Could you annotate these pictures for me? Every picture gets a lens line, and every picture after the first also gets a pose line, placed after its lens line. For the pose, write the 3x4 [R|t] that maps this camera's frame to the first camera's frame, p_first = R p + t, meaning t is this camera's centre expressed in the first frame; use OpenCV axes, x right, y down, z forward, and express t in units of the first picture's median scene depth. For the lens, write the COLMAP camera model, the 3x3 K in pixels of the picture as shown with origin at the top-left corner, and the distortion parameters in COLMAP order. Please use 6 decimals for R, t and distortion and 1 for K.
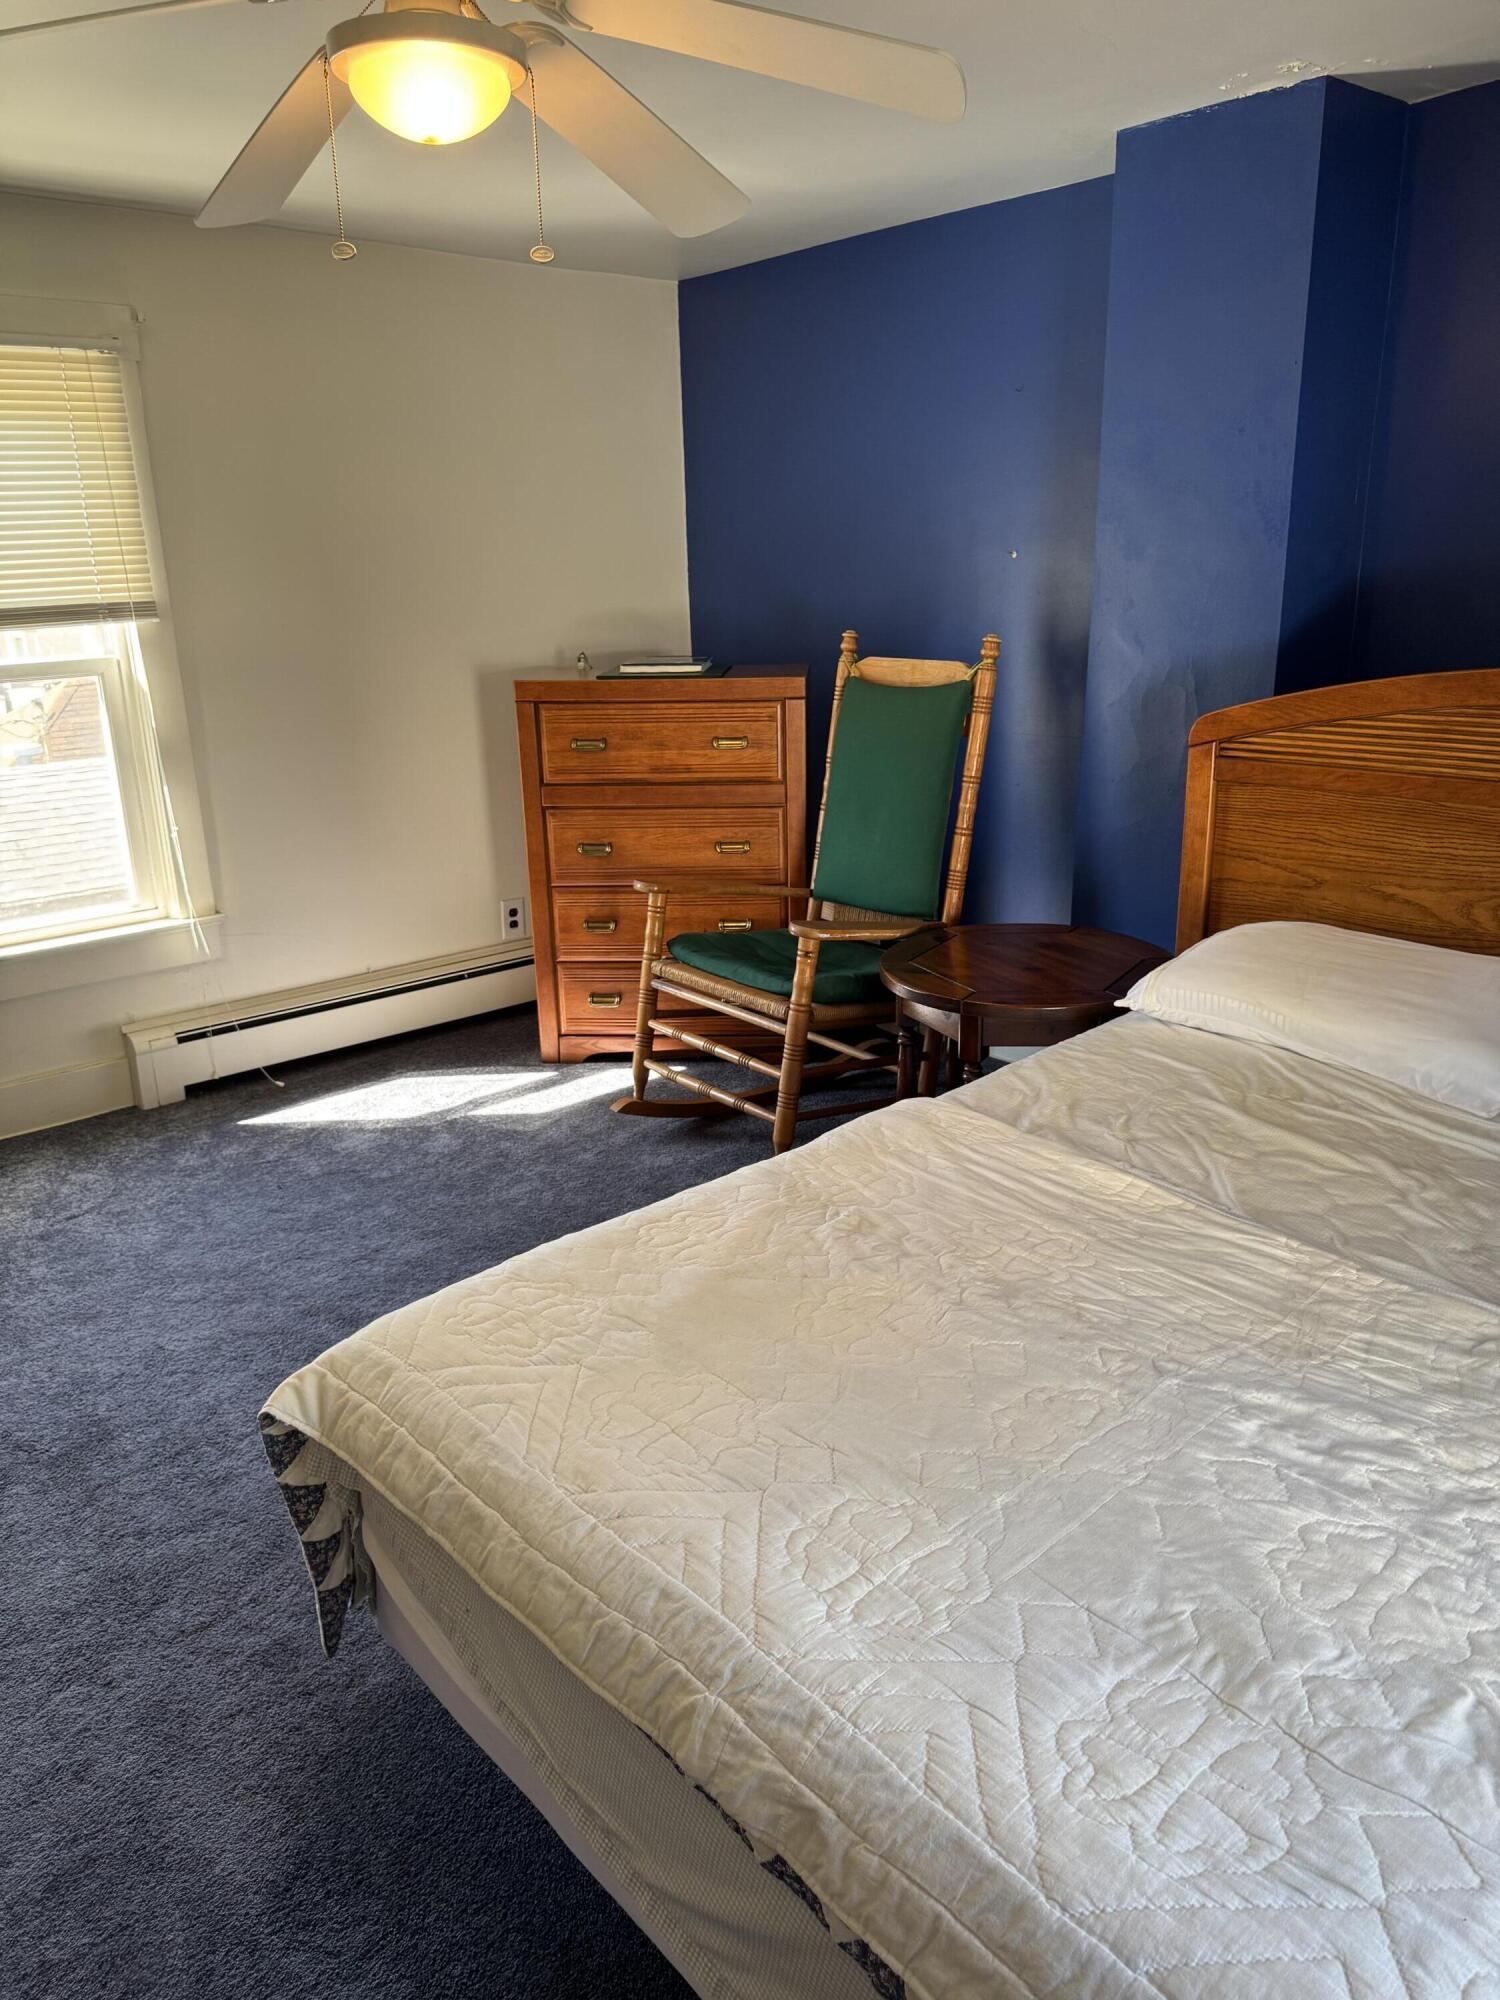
lens RADIAL K [[1439.0, 0, 745.8], [0, 1439.0, 994.7], [0, 0, 1]] dist [0.074948, -0.105201]
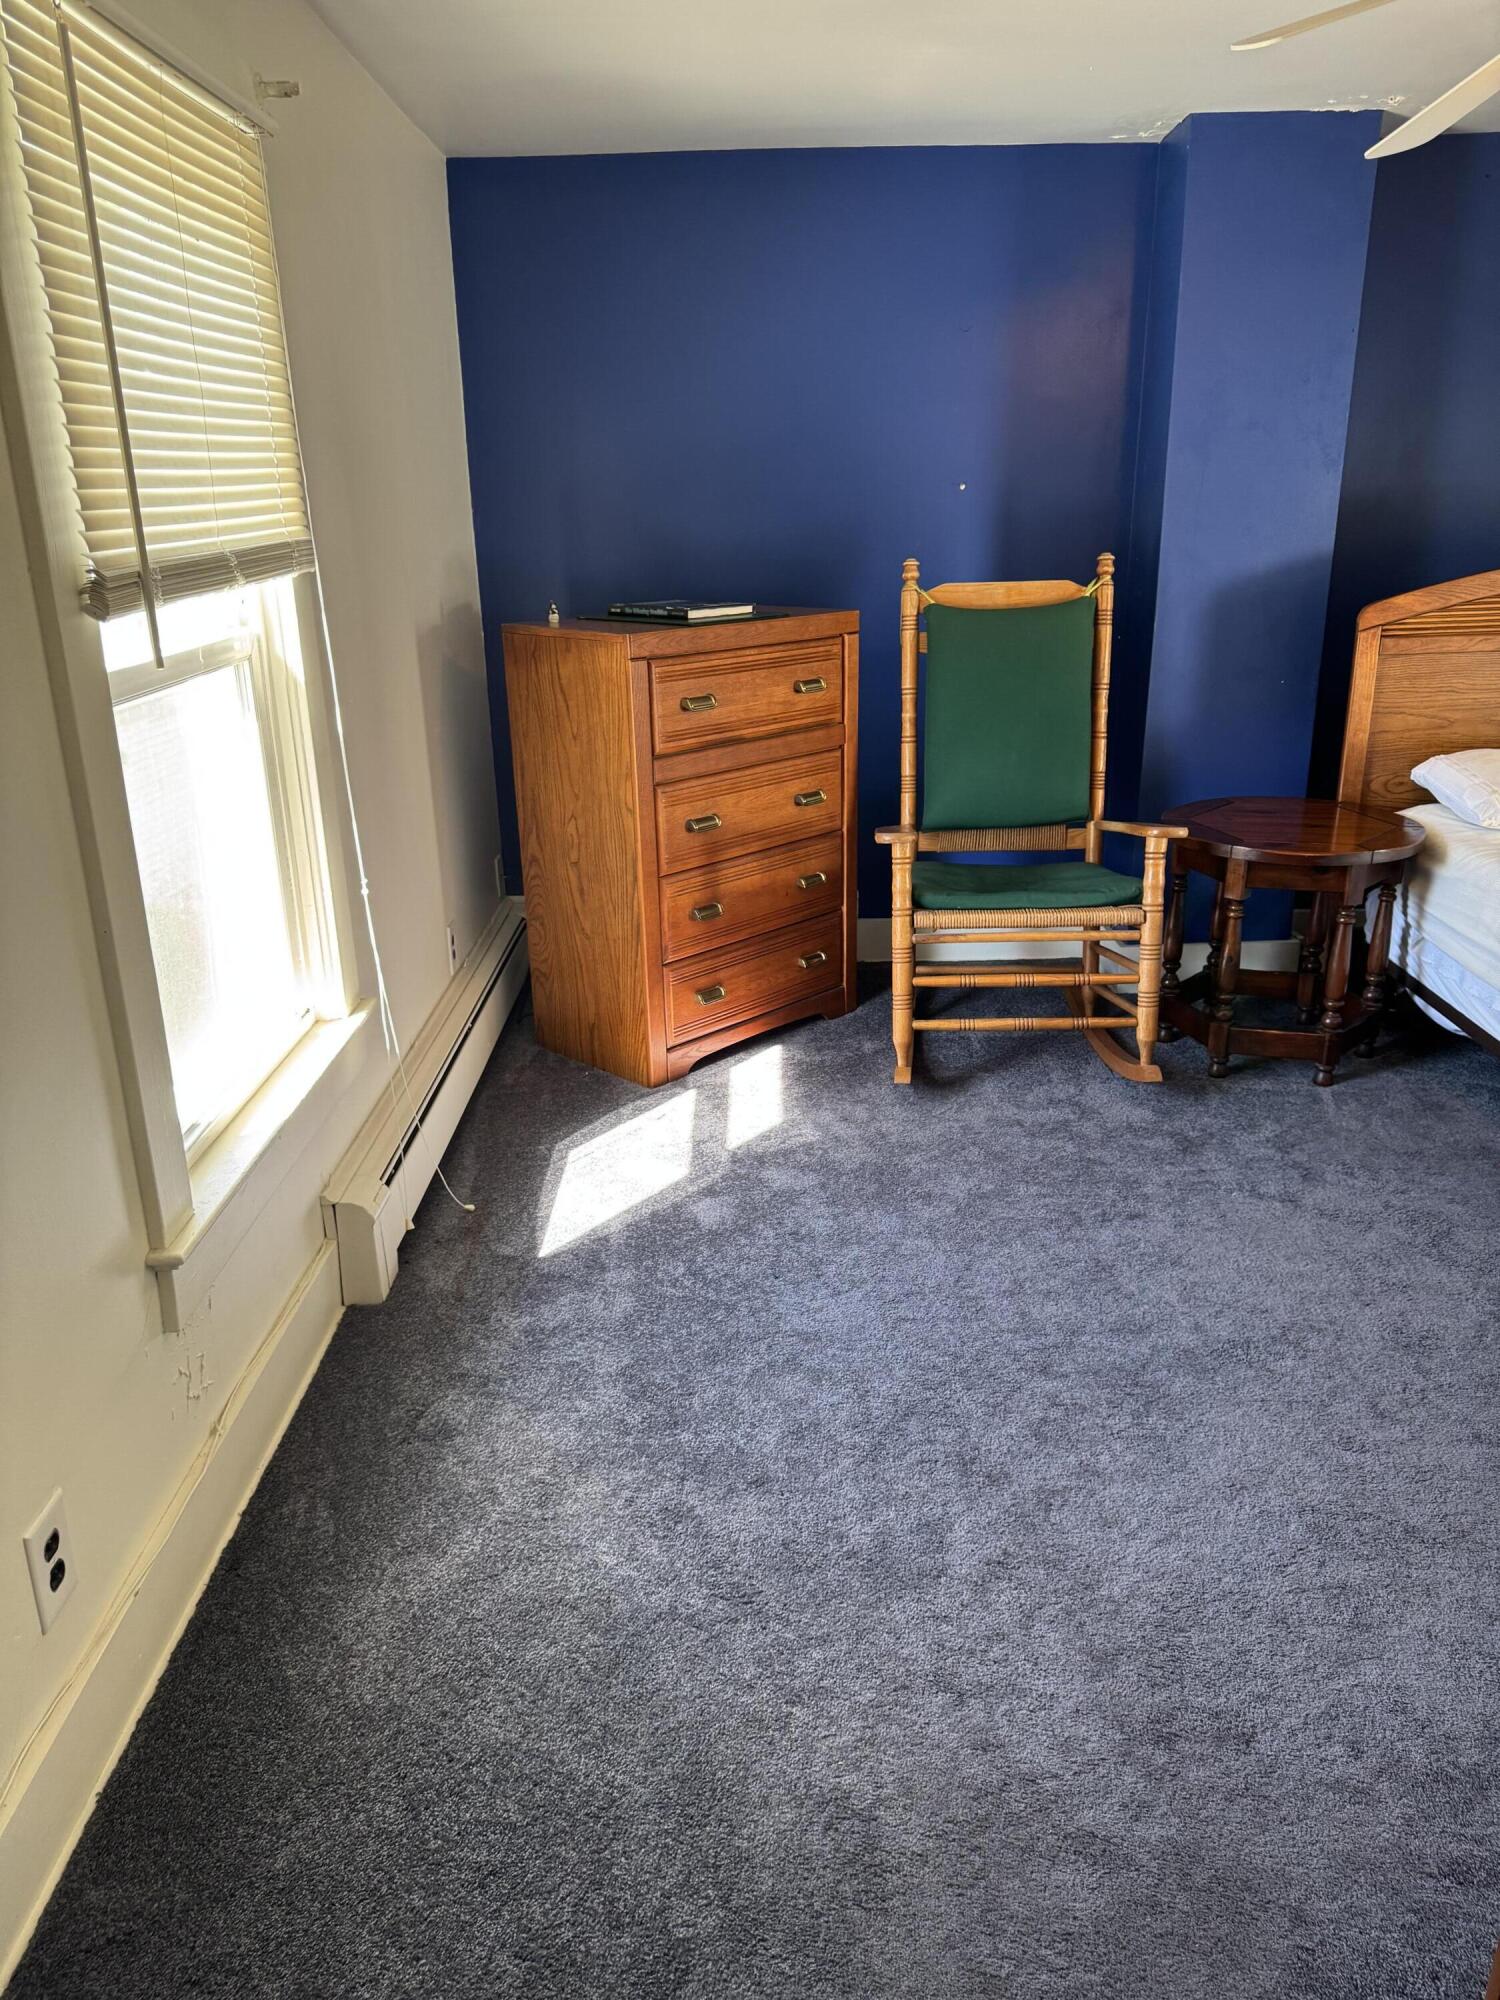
lens RADIAL K [[1439.0, 0, 729.6], [0, 1439.0, 1005.8], [0, 0, 1]] dist [0.074948, -0.105201]
pose [[0.642297, -0.243302, 0.726814, -0.842687], [0.227567, 0.966054, 0.122283, -0.108589], [-0.731894, 0.086857, 0.675861, 0.458032]]
